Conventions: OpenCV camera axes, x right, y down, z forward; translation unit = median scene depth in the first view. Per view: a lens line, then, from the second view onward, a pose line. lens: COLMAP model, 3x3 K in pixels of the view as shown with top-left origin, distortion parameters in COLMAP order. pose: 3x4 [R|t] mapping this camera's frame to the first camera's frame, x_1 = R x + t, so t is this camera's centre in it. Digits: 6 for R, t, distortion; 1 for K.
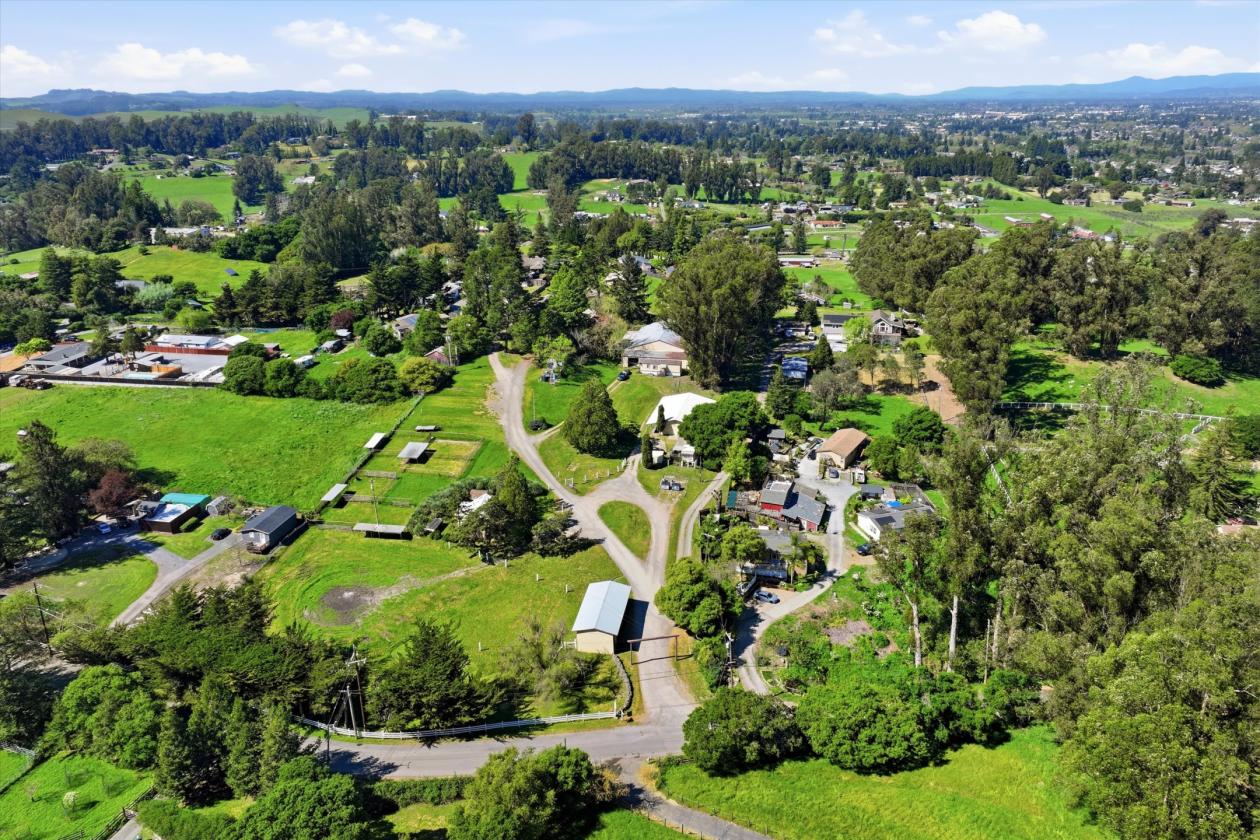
lens RADIAL K [[927.6, 0, 627.8], [0, 927.6, 416.6], [0, 0, 1]] dist [0.019812, -0.005352]
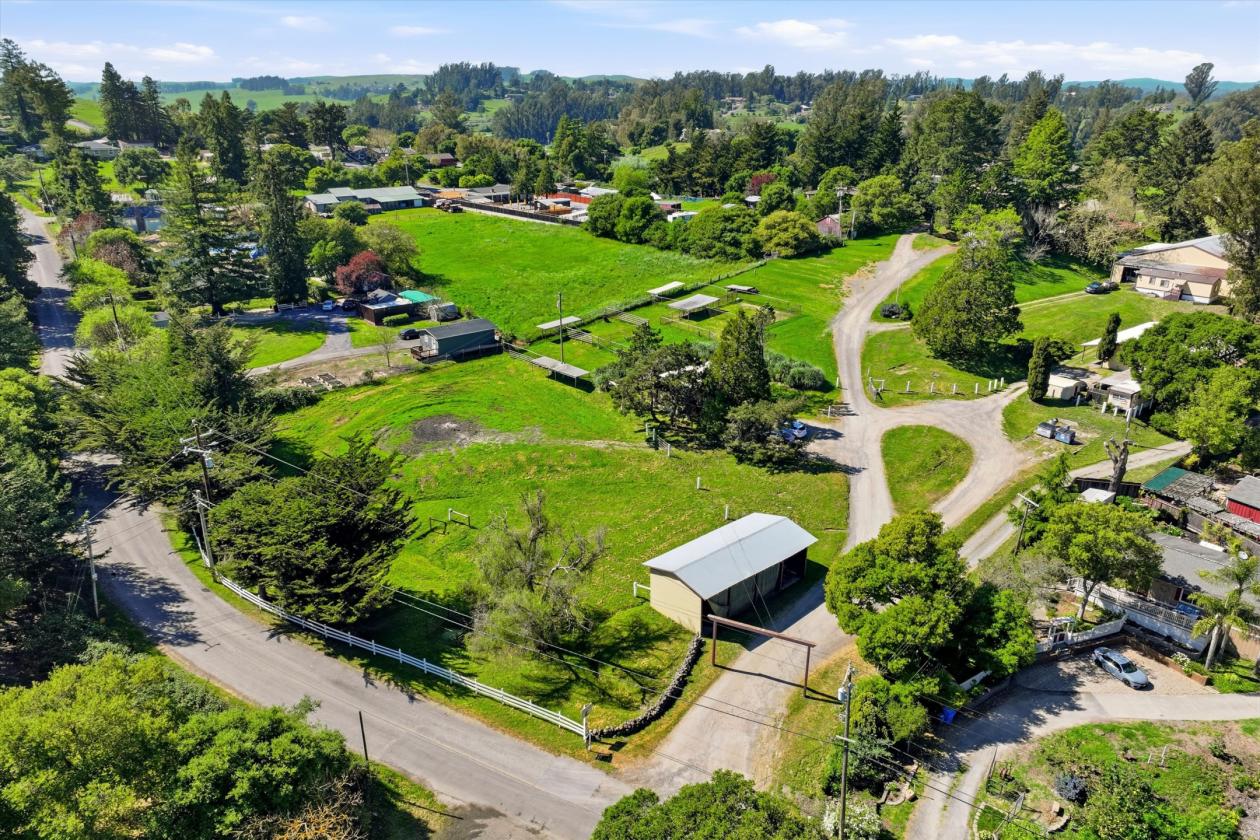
lens RADIAL K [[927.6, 0, 627.7], [0, 927.6, 429.8], [0, 0, 1]] dist [0.019812, -0.005352]
pose [[0.781506, 0.235725, -0.577652, 0.162867], [-0.232595, 0.969209, 0.080831, 0.087076], [0.578919, 0.071189, 0.812271, 0.419469]]
